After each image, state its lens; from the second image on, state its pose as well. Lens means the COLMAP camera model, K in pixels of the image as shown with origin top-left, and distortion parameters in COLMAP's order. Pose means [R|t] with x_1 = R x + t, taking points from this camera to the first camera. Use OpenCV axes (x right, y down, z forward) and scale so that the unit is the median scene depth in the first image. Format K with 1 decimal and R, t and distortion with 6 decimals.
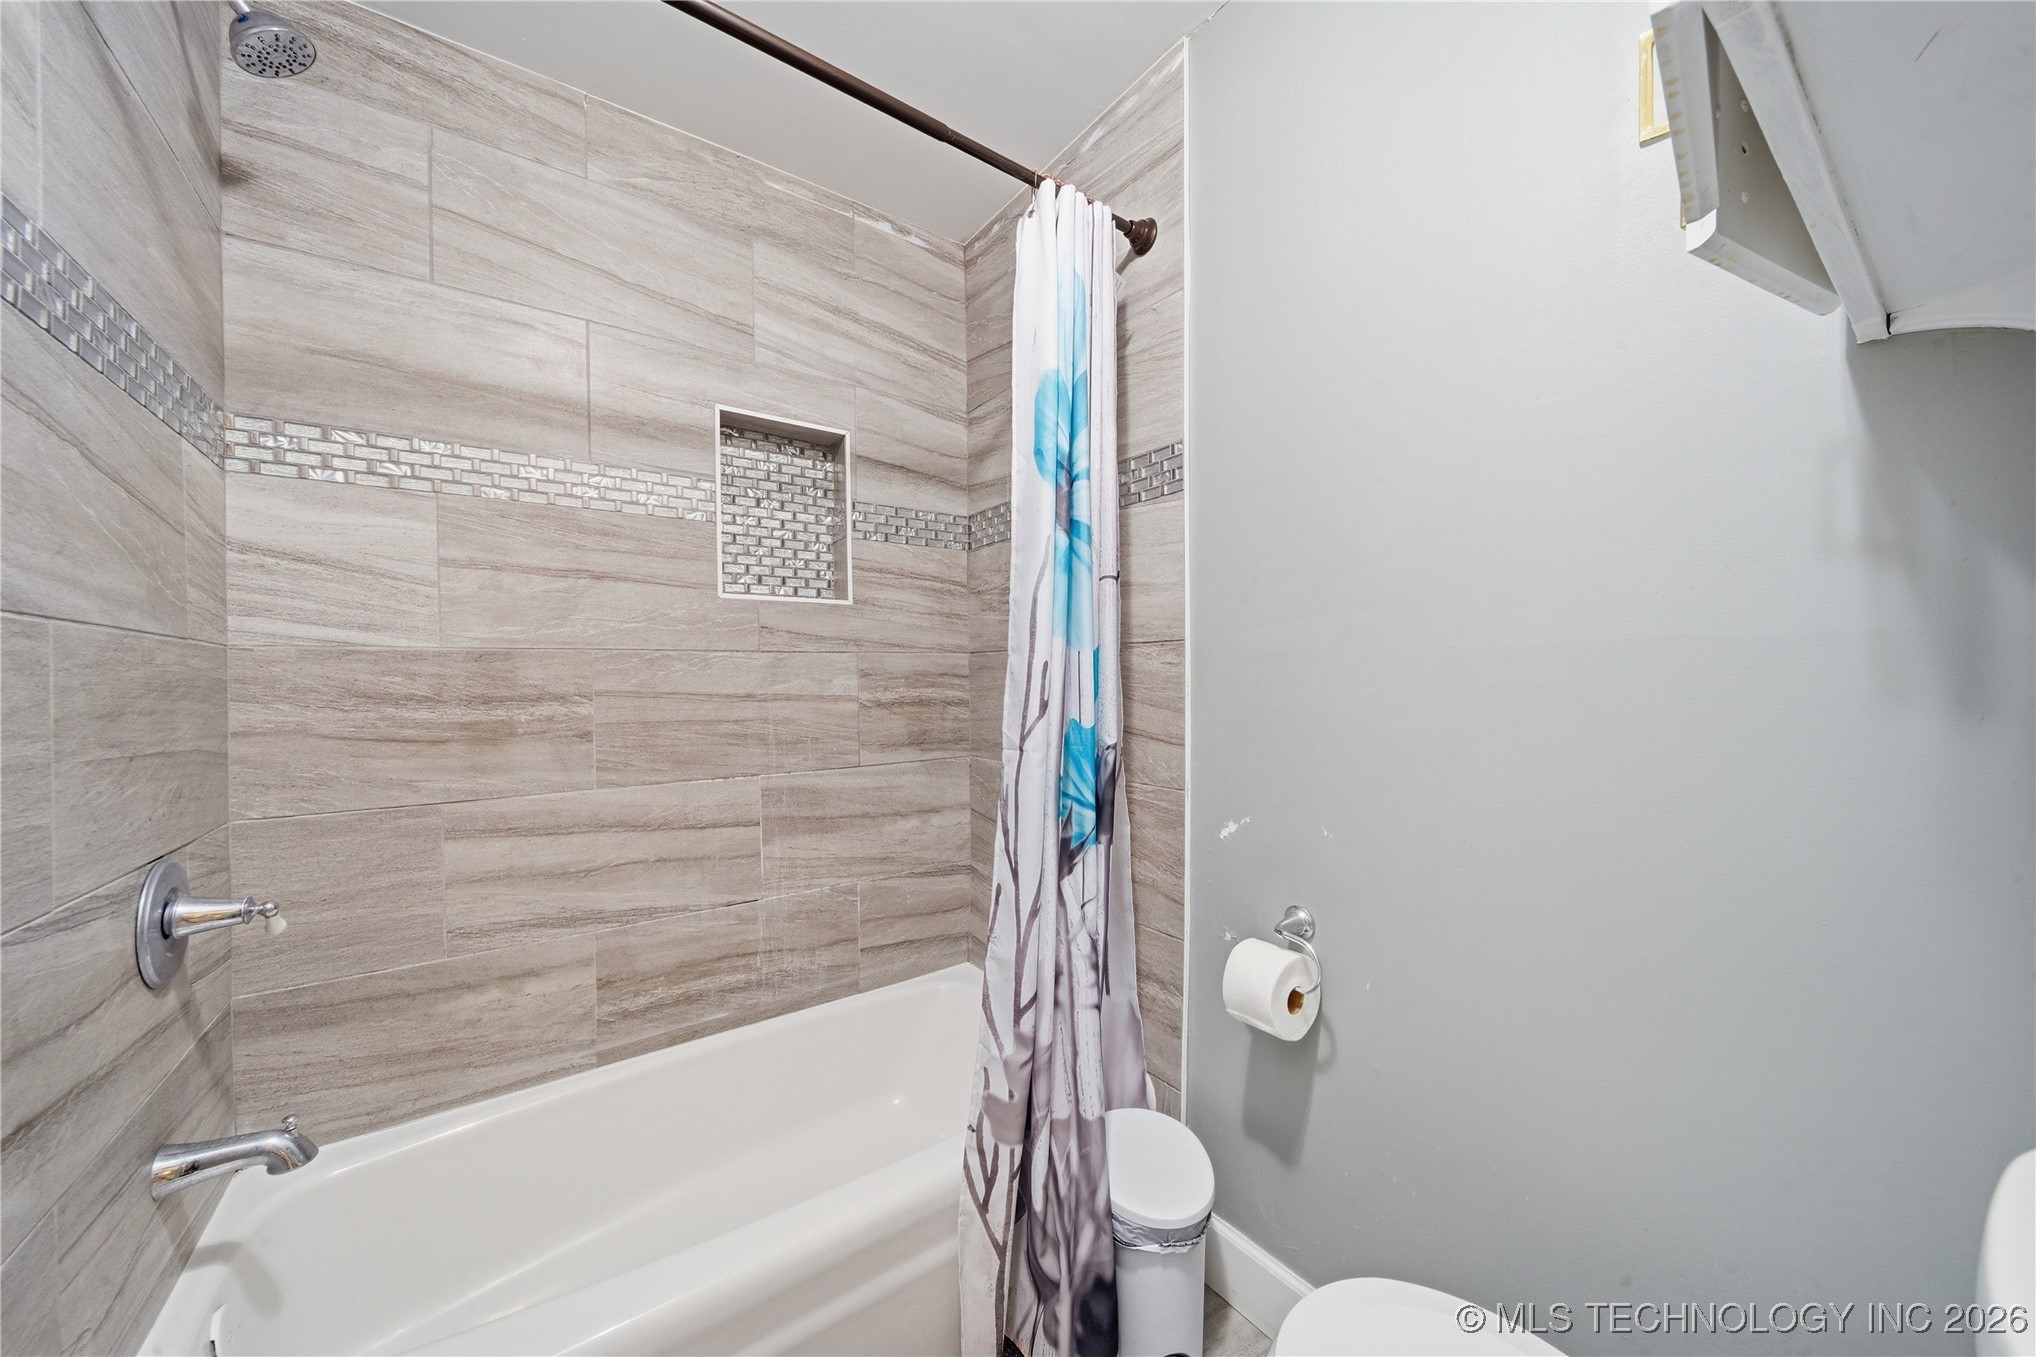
lens RADIAL K [[722.2, 0, 1023.9], [0, 722.2, 694.4], [0, 0, 1]] dist [-0.000001, -0.001342]
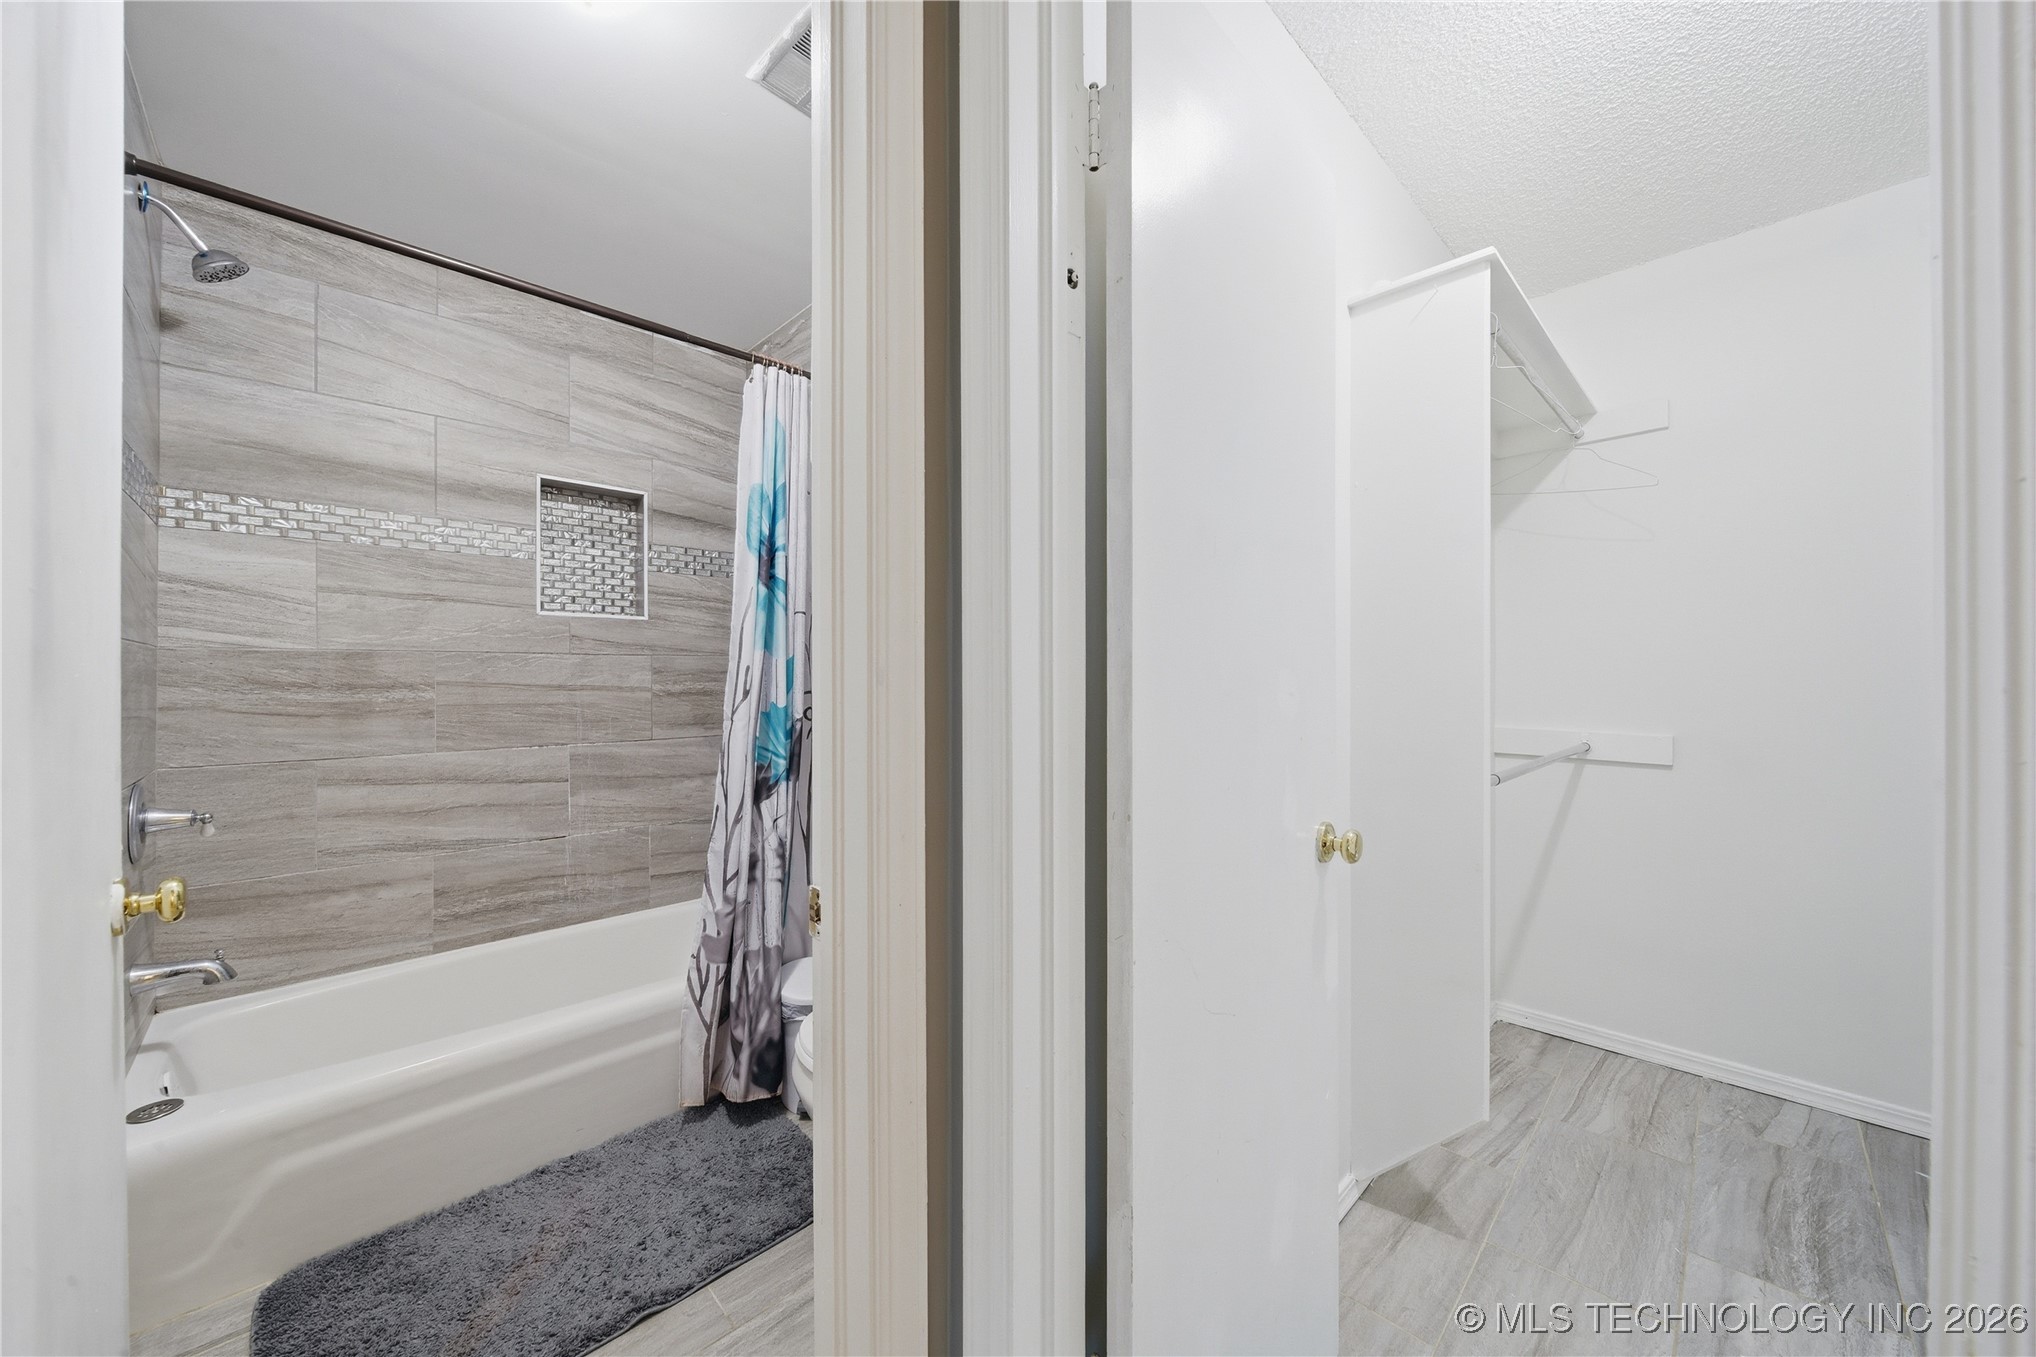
lens RADIAL K [[722.2, 0, 1015.8], [0, 722.2, 682.0], [0, 0, 1]] dist [-0.000001, -0.001342]
pose [[0.988941, 0.009867, 0.147979, 0.342352], [-0.007794, 0.999863, -0.014581, 0.009217], [-0.148103, 0.013266, 0.988883, -0.609649]]
